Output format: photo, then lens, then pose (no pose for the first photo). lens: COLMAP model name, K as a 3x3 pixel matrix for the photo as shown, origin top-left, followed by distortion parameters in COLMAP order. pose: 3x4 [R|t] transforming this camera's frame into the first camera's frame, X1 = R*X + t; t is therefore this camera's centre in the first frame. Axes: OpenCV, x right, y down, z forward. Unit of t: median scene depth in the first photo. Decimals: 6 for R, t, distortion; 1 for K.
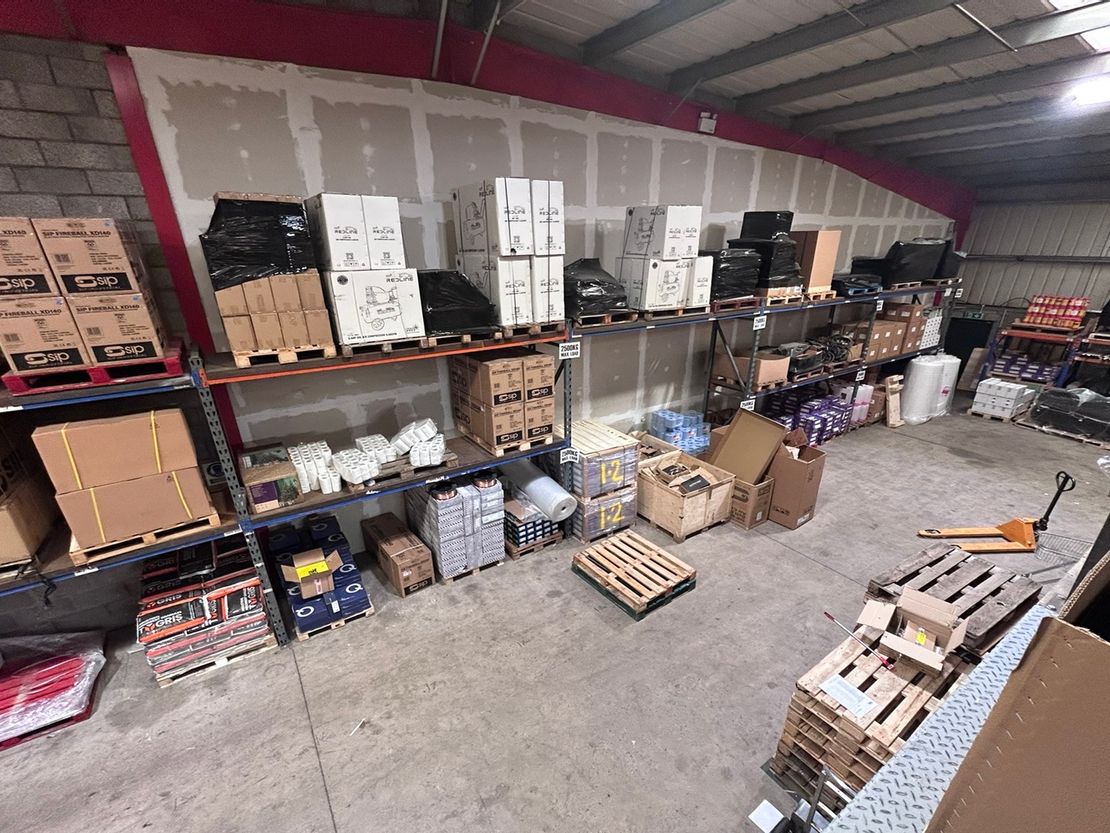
lens RADIAL K [[502.3, 0, 552.7], [0, 502.3, 416.4], [0, 0, 1]] dist [-0.000389, 0.000076]
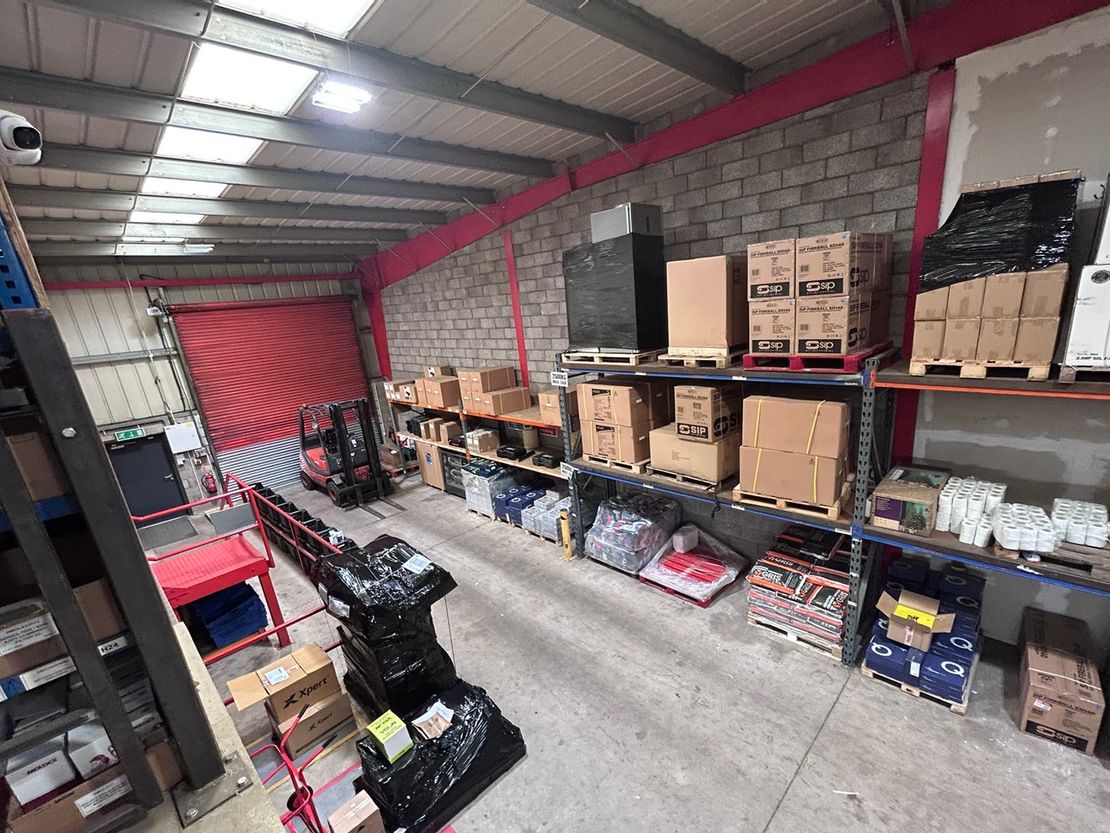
lens RADIAL K [[502.3, 0, 552.7], [0, 502.3, 416.4], [0, 0, 1]] dist [-0.000389, 0.000076]
pose [[0.217907, 0.216463, -0.951662, 0.140625], [-0.240811, 0.956870, 0.162509, -0.013245], [0.945794, 0.193759, 0.260635, 0.135575]]
